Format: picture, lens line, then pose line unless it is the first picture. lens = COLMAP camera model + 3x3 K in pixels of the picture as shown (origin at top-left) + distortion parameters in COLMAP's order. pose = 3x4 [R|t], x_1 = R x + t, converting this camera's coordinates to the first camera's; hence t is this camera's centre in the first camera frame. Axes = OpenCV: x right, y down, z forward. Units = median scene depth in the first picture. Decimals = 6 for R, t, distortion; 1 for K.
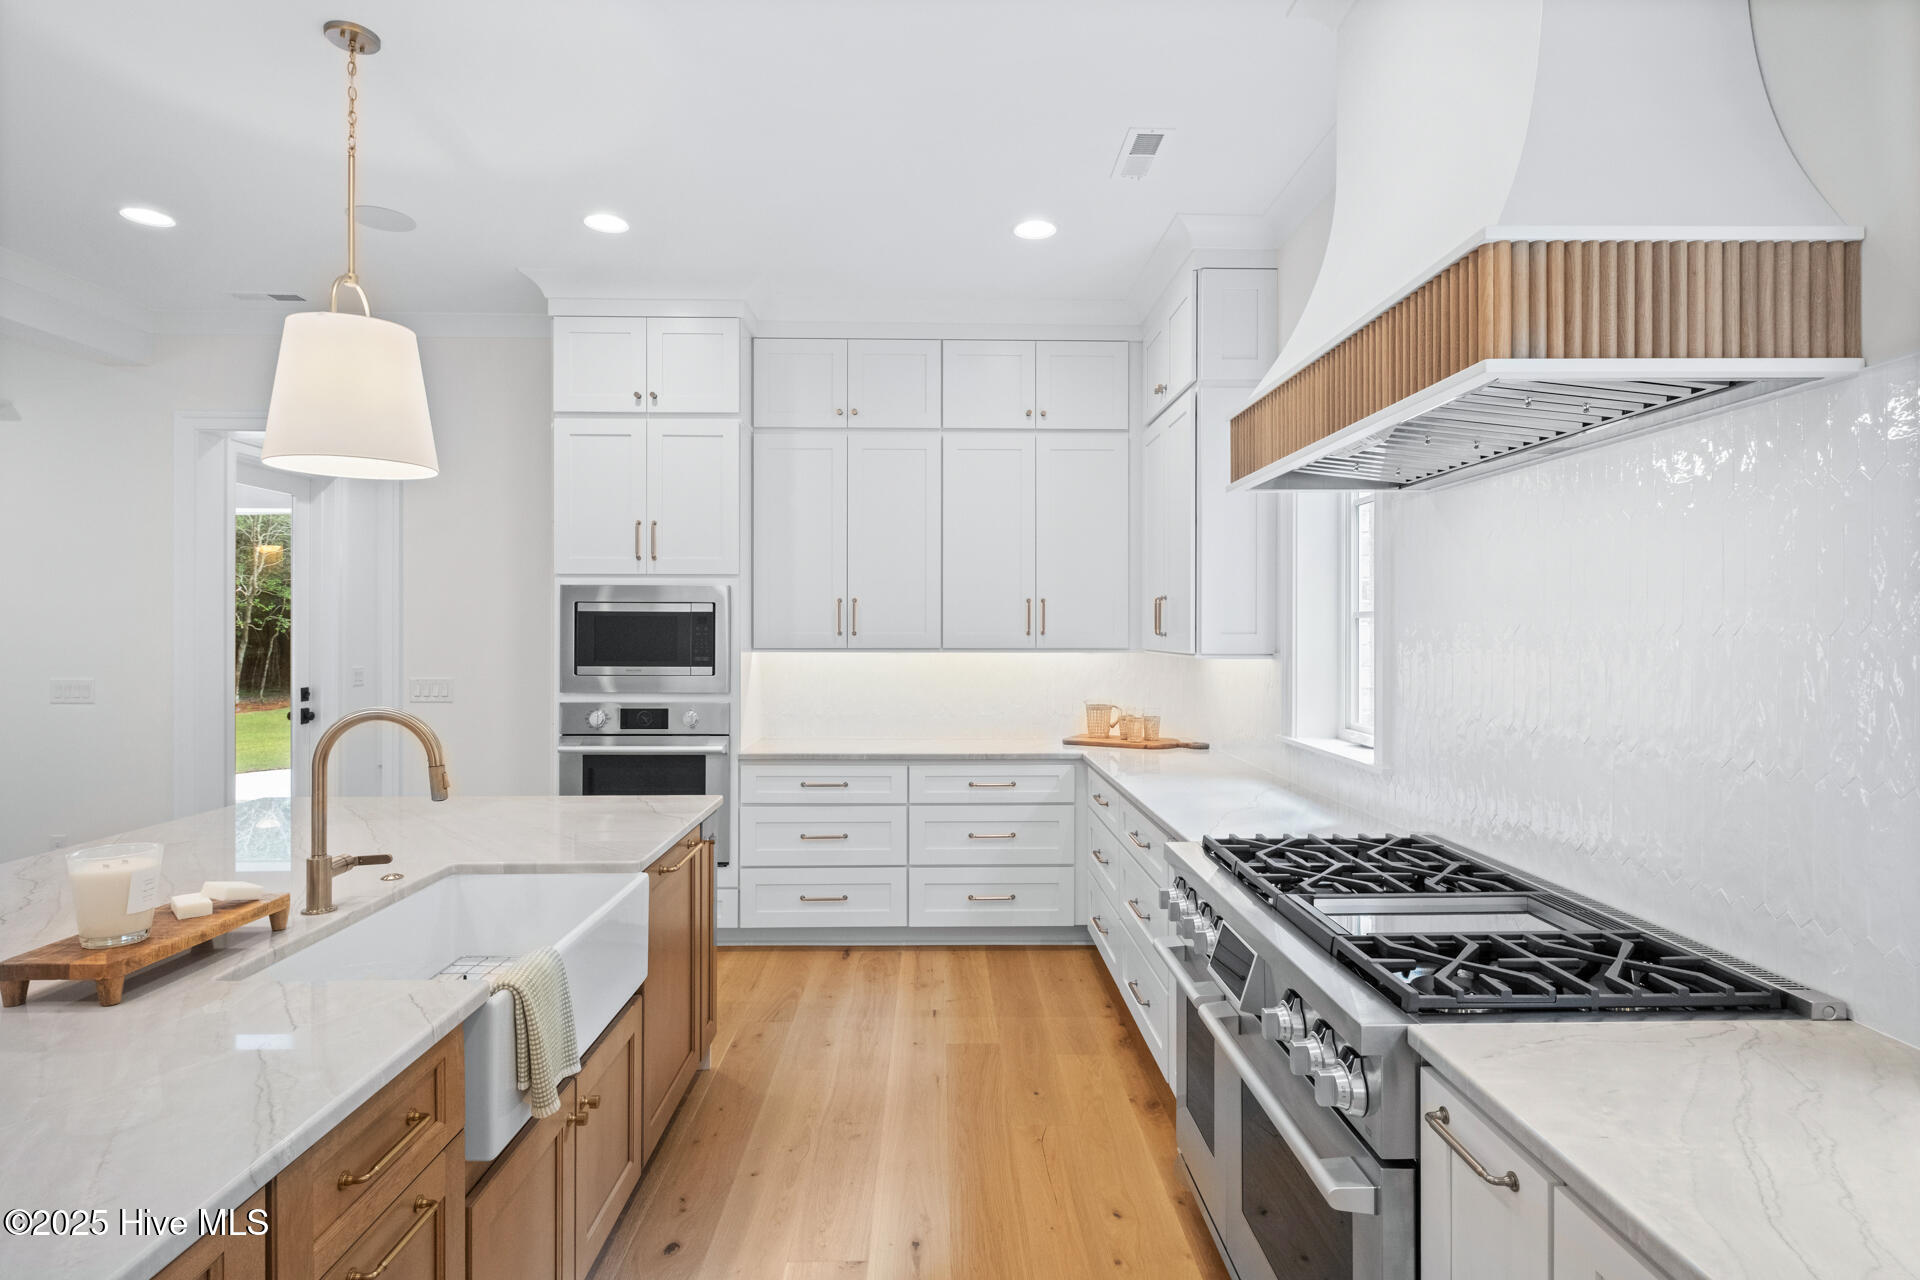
lens RADIAL K [[996.9, 0, 966.8], [0, 996.9, 634.8], [0, 0, 1]] dist [-0.001875, 0.000554]
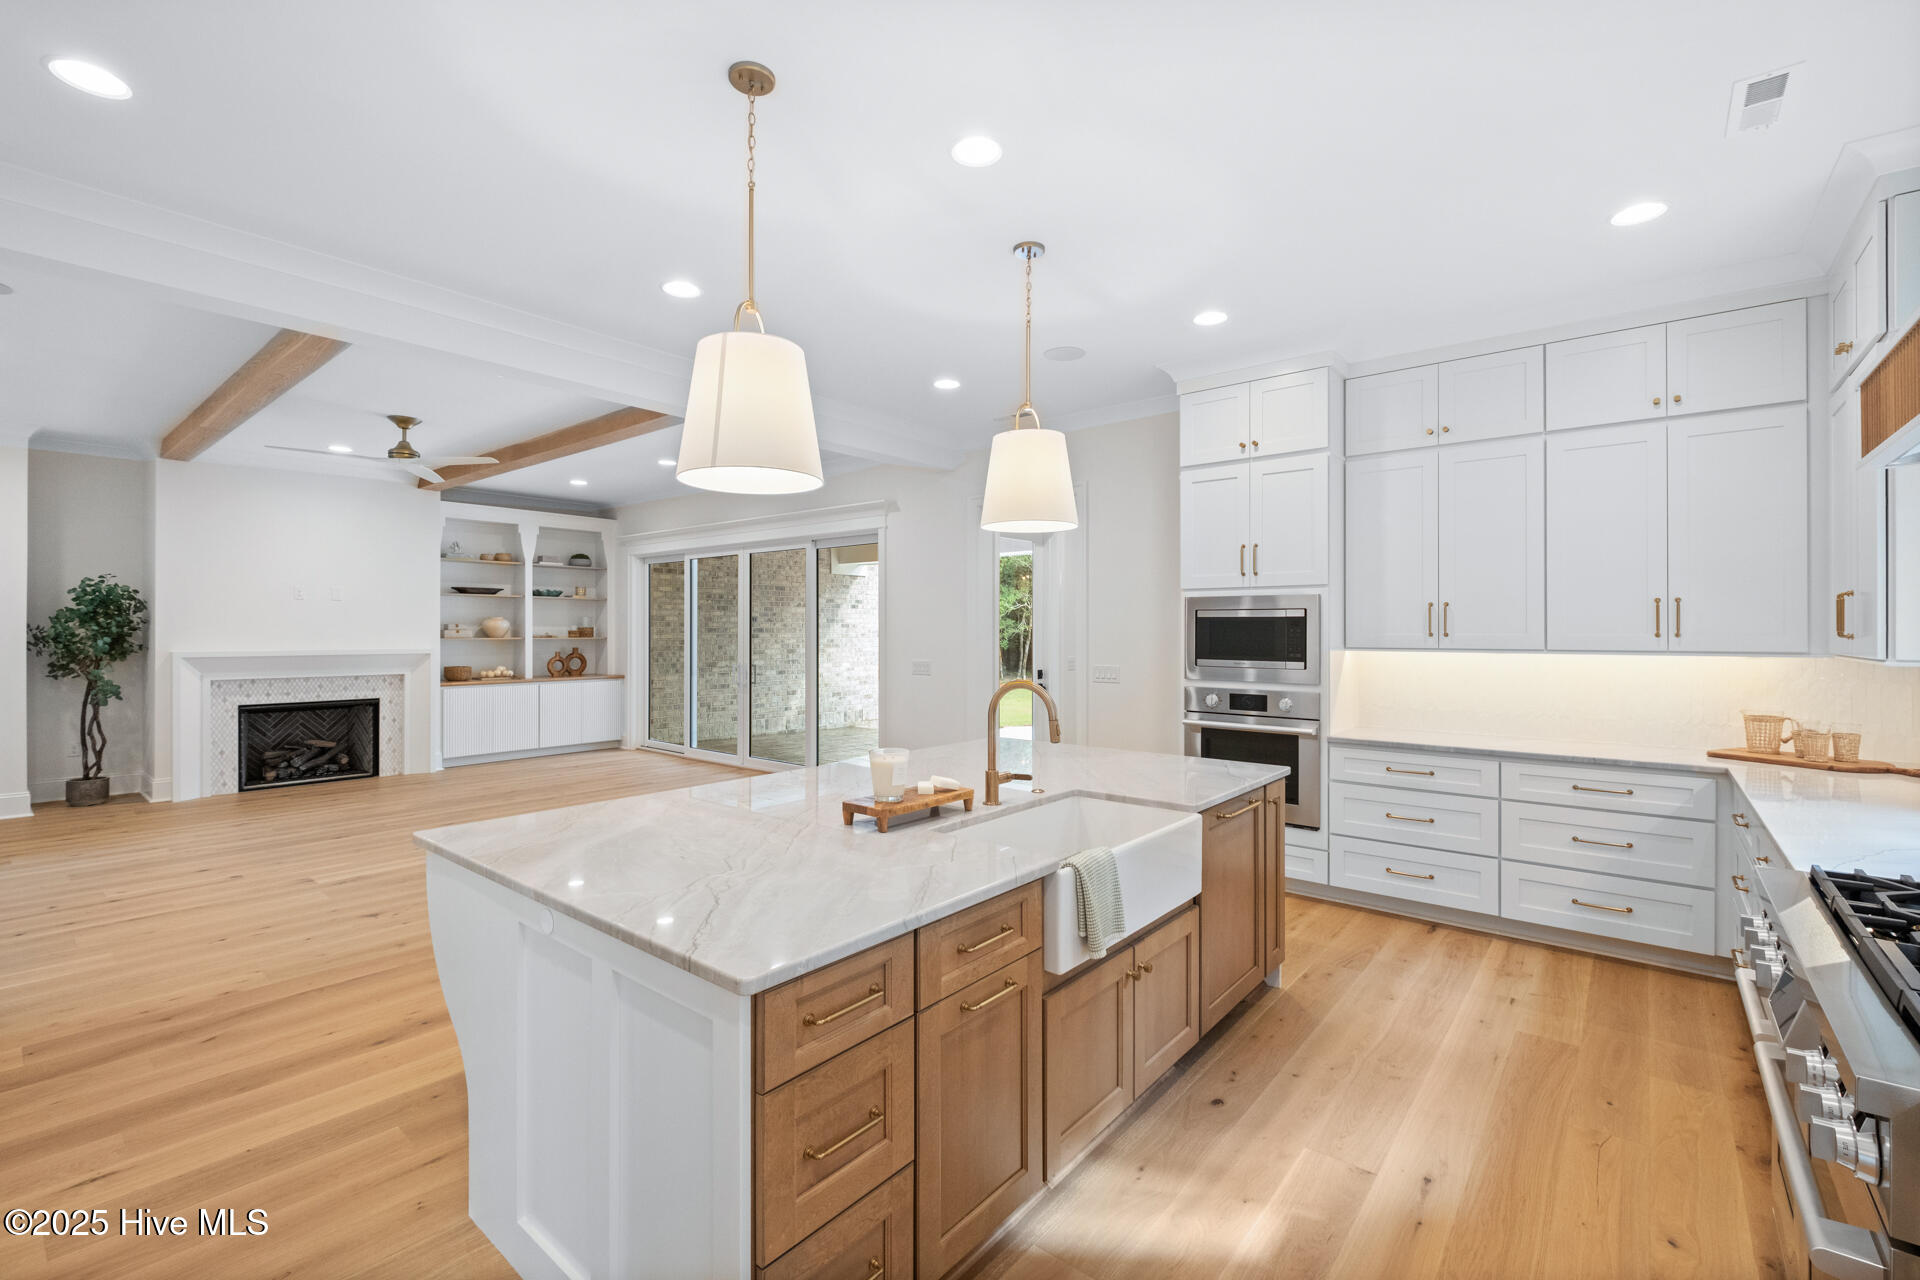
lens RADIAL K [[846.3, 0, 957.9], [0, 846.3, 636.8], [0, 0, 1]] dist [-0.016969, -0.000912]
pose [[0.742645, 0.004033, -0.669673, 0.118559], [-0.003185, 0.999992, 0.002490, 0.000470], [0.669678, 0.000283, 0.742652, -0.032788]]
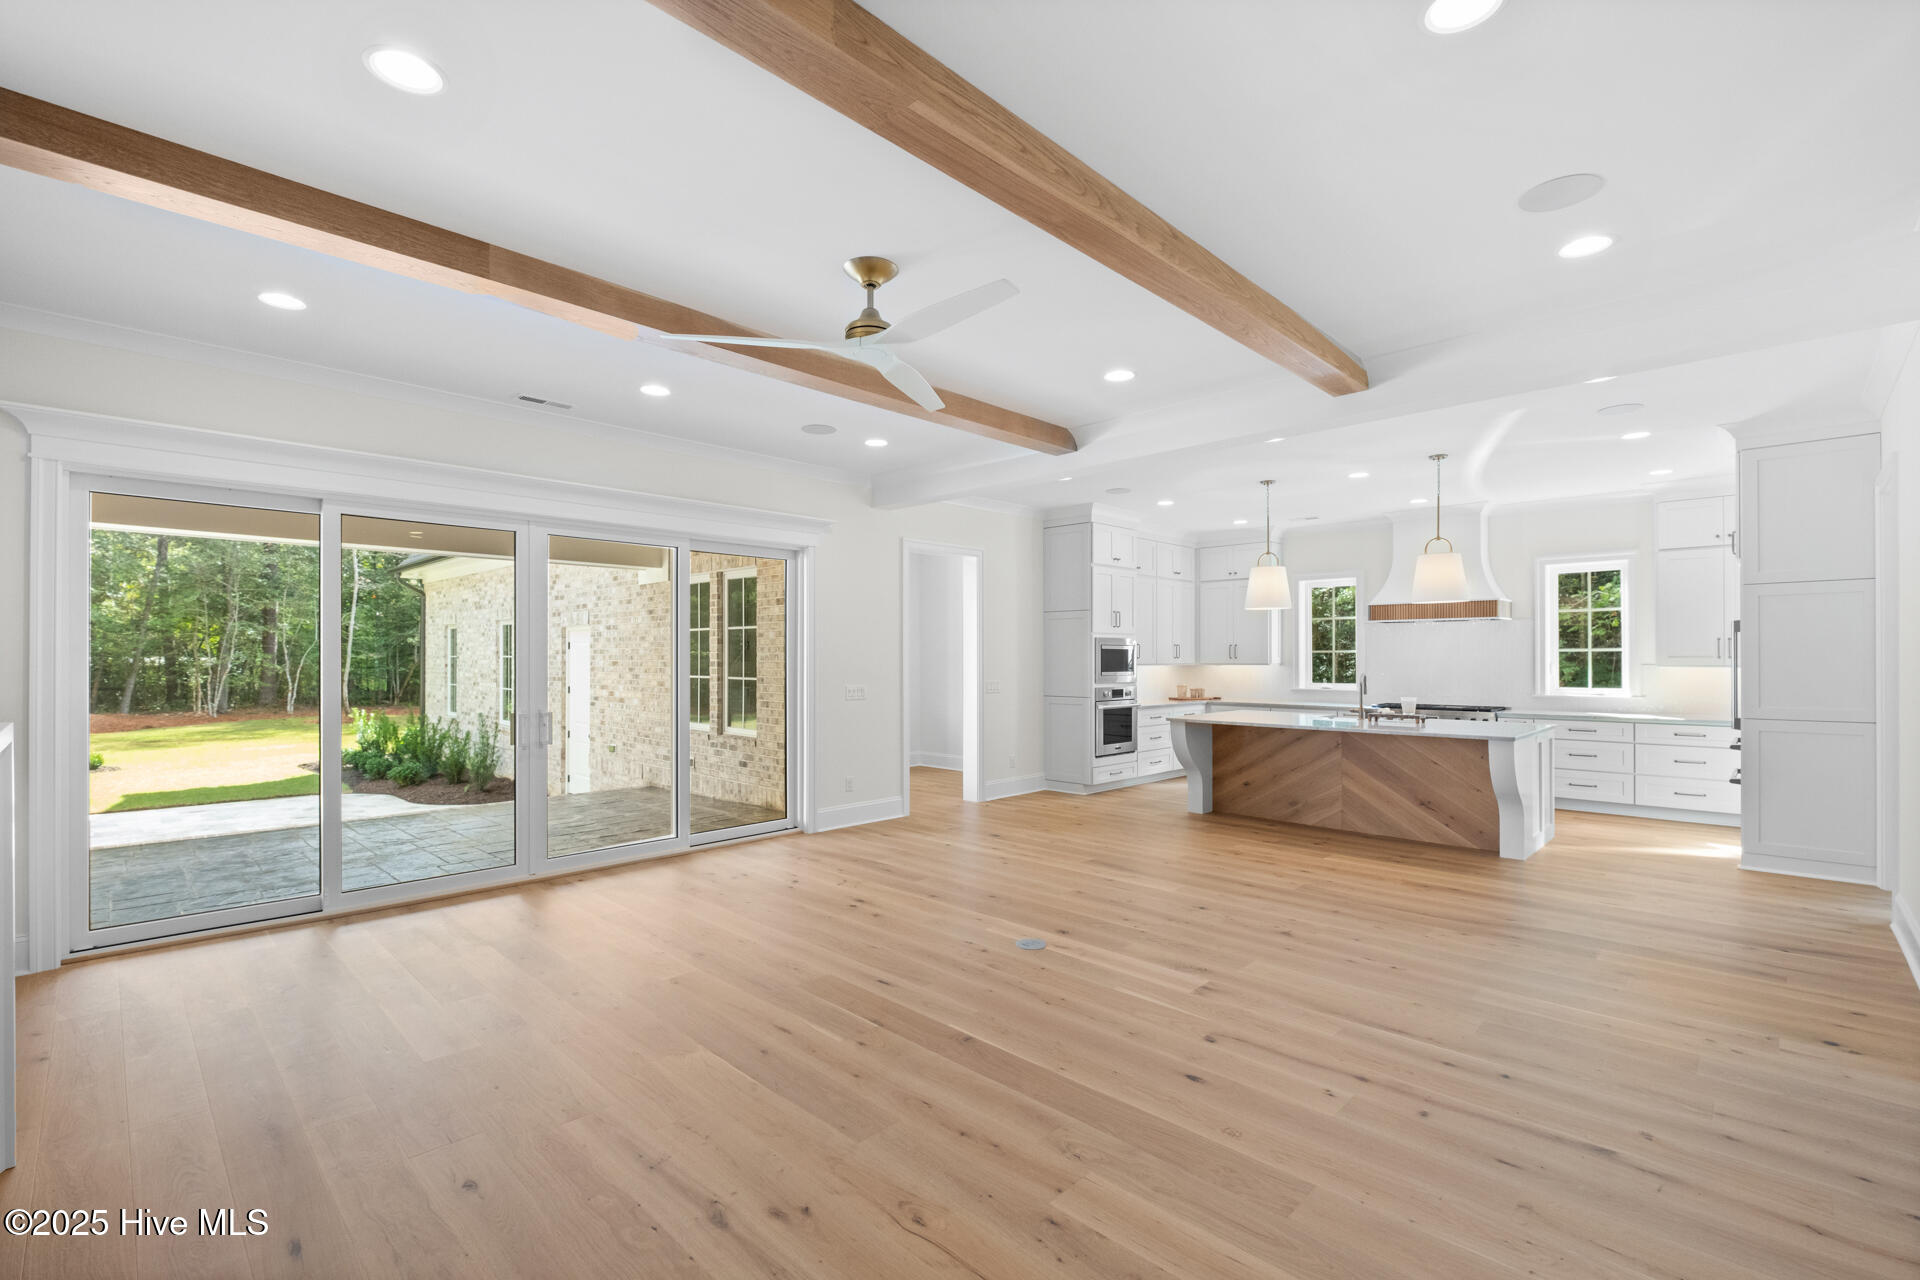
lens RADIAL K [[846.3, 0, 957.1], [0, 846.3, 642.2], [0, 0, 1]] dist [-0.016969, -0.000912]
pose [[0.730121, 0.014944, 0.683155, -2.034525], [-0.011402, 0.999888, -0.009686, -0.016848], [-0.683223, -0.000718, 0.730209, -0.246247]]
